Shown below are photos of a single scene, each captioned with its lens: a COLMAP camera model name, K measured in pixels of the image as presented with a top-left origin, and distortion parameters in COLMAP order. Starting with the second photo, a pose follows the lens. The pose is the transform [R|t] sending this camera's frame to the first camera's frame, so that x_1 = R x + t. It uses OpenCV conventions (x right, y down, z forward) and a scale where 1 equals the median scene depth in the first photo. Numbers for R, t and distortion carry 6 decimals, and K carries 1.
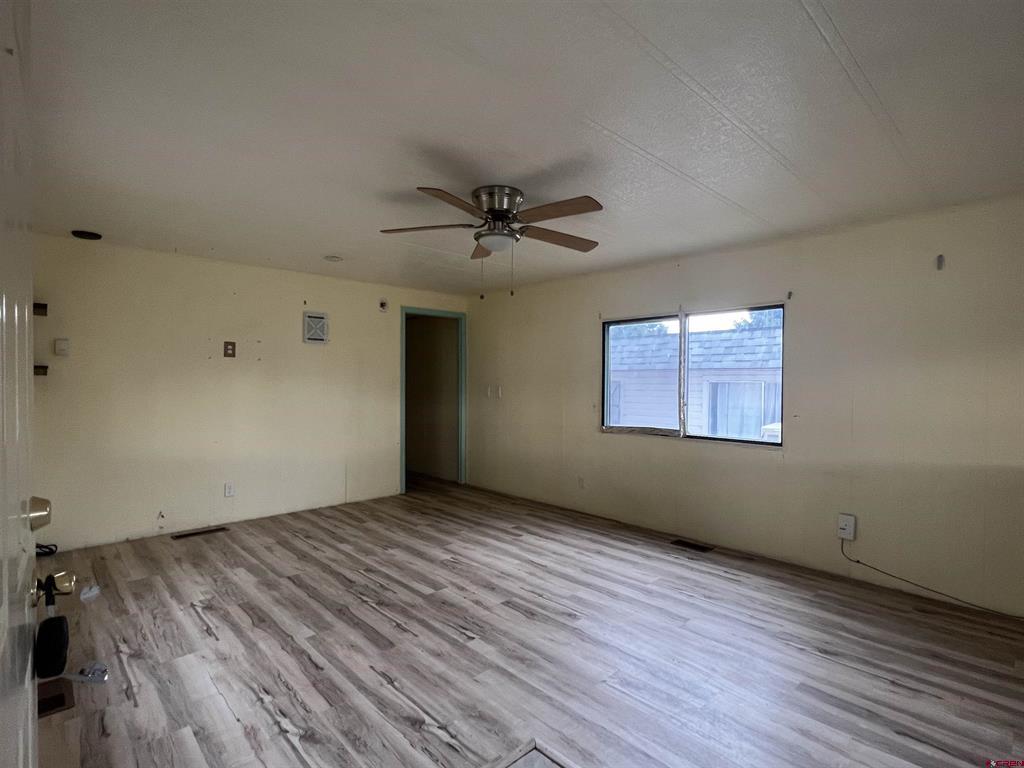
lens RADIAL K [[508.6, 0, 512.9], [0, 508.6, 388.2], [0, 0, 1]] dist [-0.003058, -0.000326]
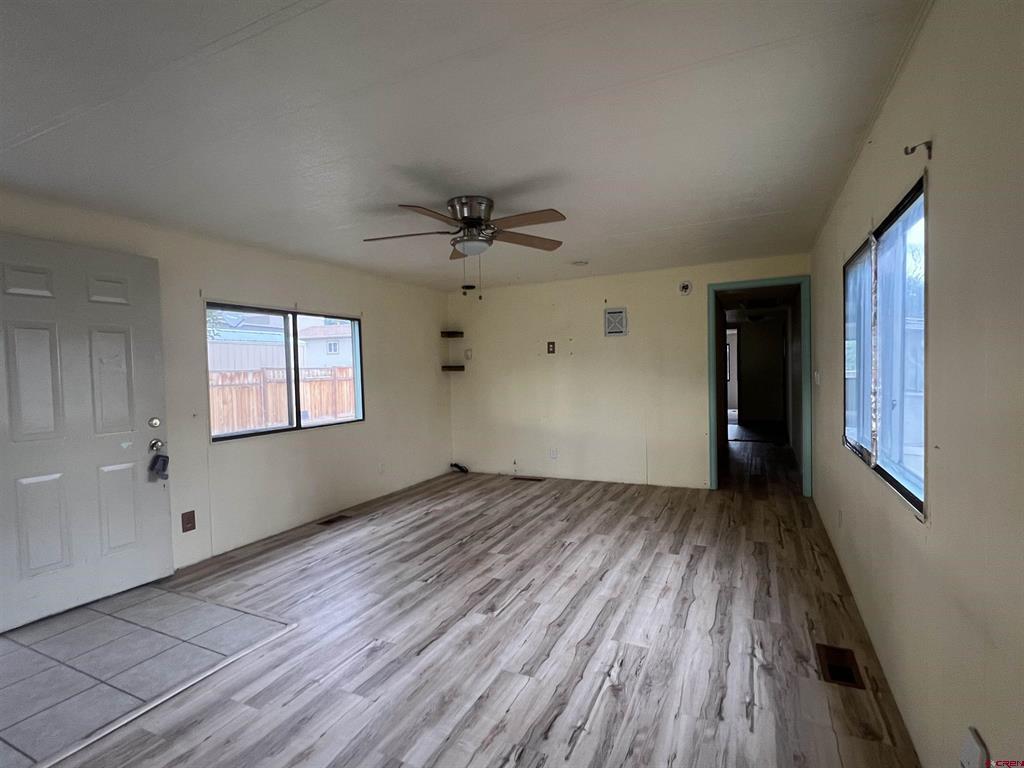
lens RADIAL K [[508.6, 0, 510.4], [0, 508.6, 386.8], [0, 0, 1]] dist [-0.003058, -0.000326]
pose [[0.350118, 0.013891, -0.936603, 0.820945], [0.017675, 0.999614, 0.021432, -0.005594], [0.936539, -0.024058, 0.349737, 0.547479]]
